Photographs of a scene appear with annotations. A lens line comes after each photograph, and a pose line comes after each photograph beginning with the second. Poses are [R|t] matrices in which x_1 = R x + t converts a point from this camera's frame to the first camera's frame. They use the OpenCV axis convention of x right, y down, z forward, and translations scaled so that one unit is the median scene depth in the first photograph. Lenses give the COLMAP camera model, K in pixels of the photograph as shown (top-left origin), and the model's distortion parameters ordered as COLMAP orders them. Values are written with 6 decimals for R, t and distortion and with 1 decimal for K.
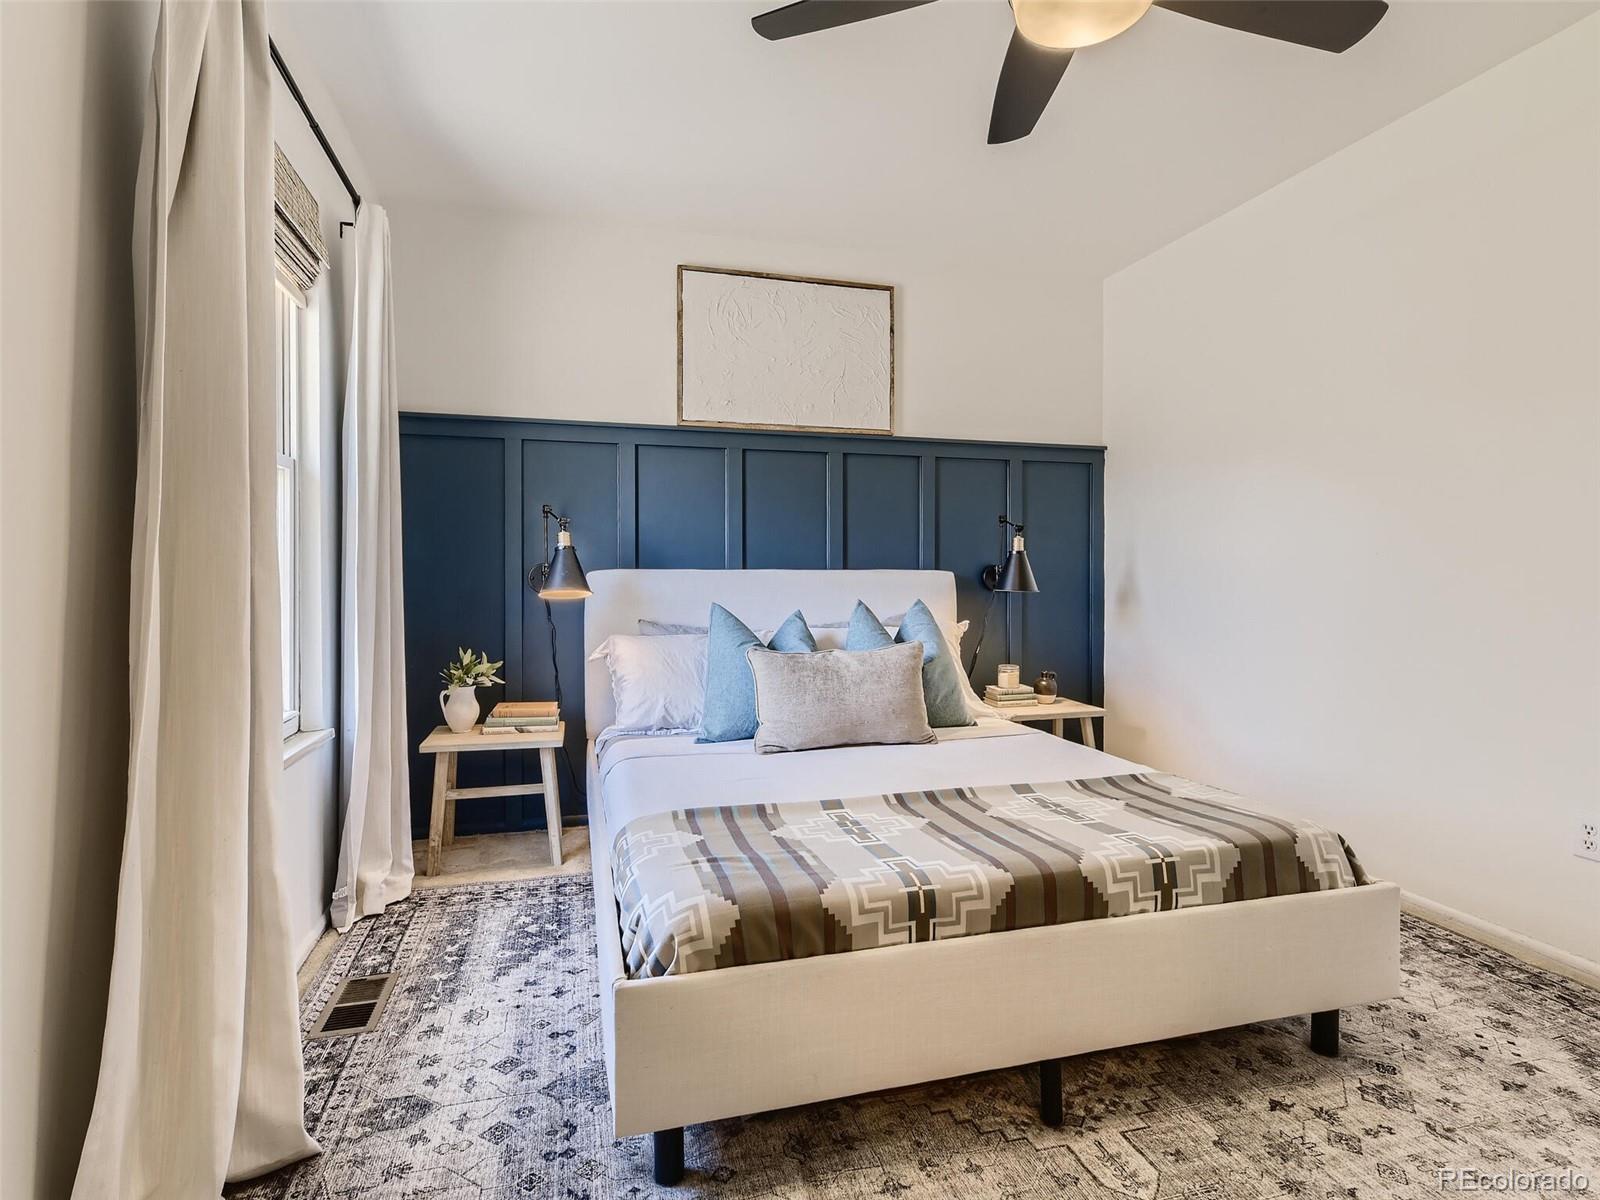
lens RADIAL K [[827.1, 0, 800.5], [0, 827.1, 591.2], [0, 0, 1]] dist [0.004745, 0.000809]
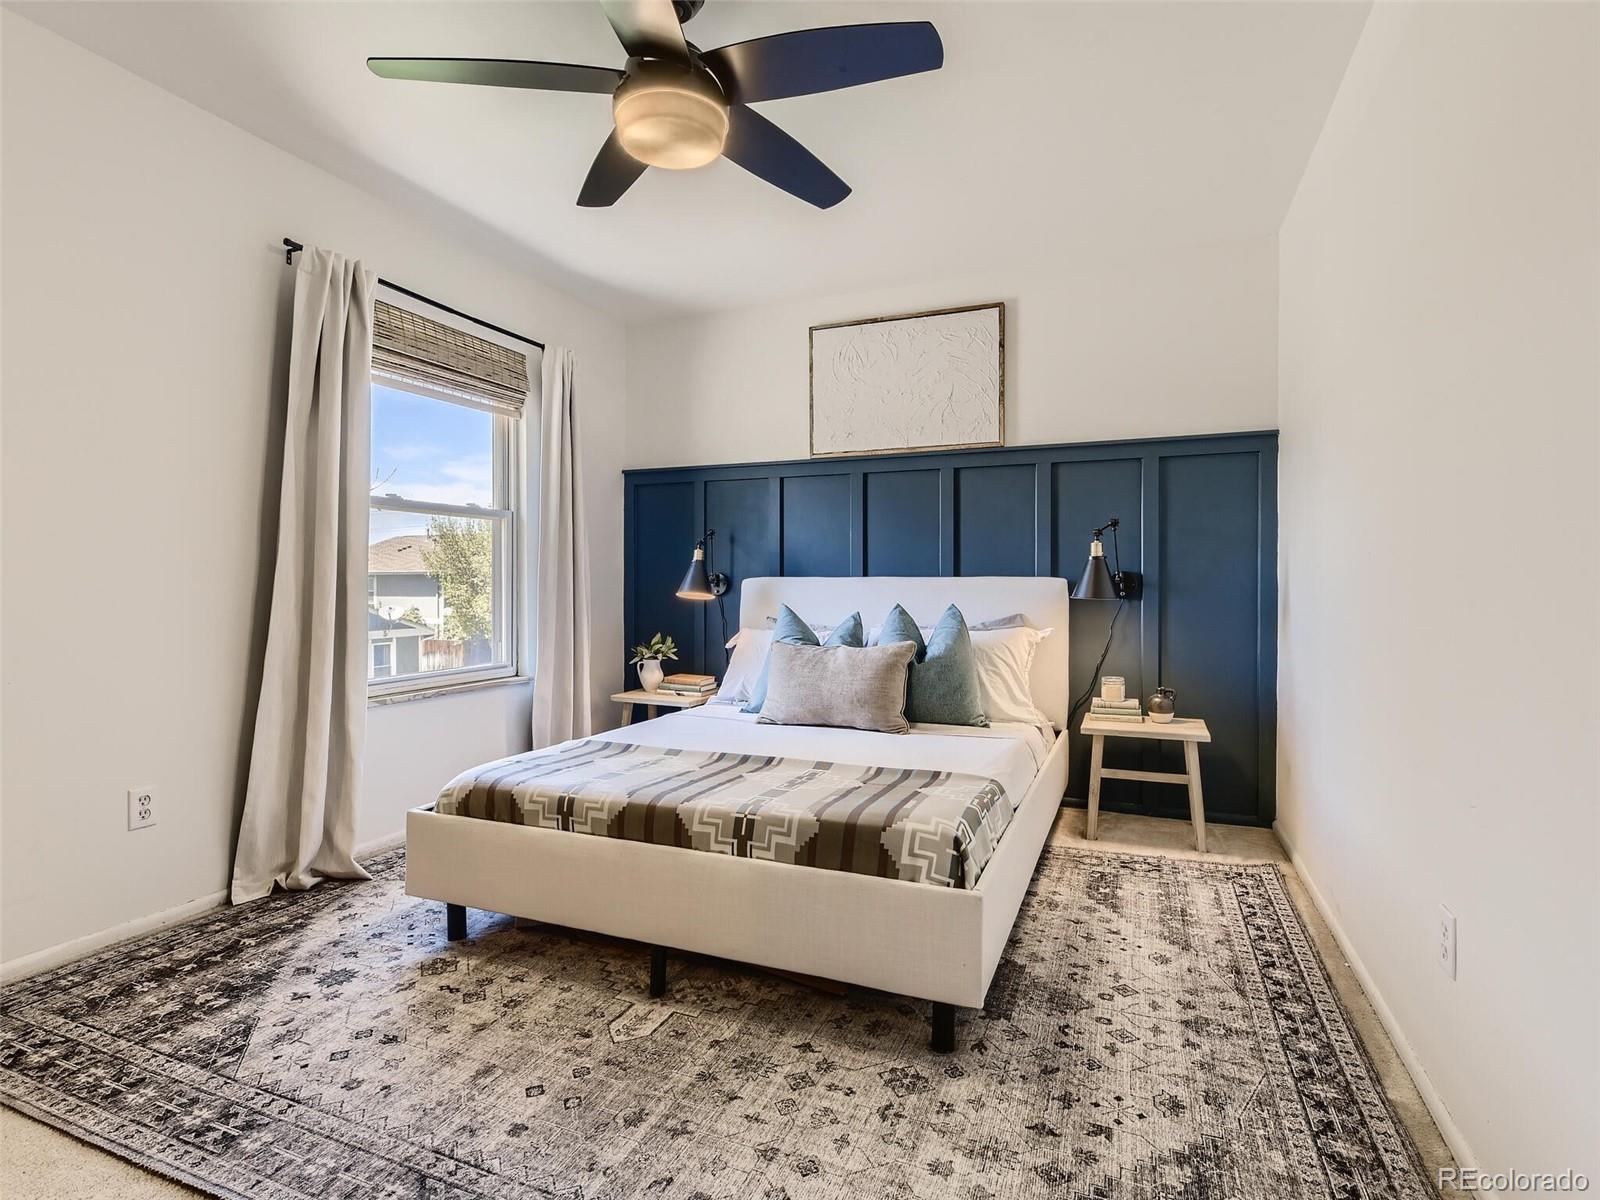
lens RADIAL K [[809.4, 0, 809.9], [0, 809.4, 603.1], [0, 0, 1]] dist [0.003369, 0.001015]
pose [[0.787118, 0.016615, -0.616579, 0.658206], [-0.014267, 0.999860, 0.008731, 0.001819], [0.616638, 0.001925, 0.787245, 0.069366]]
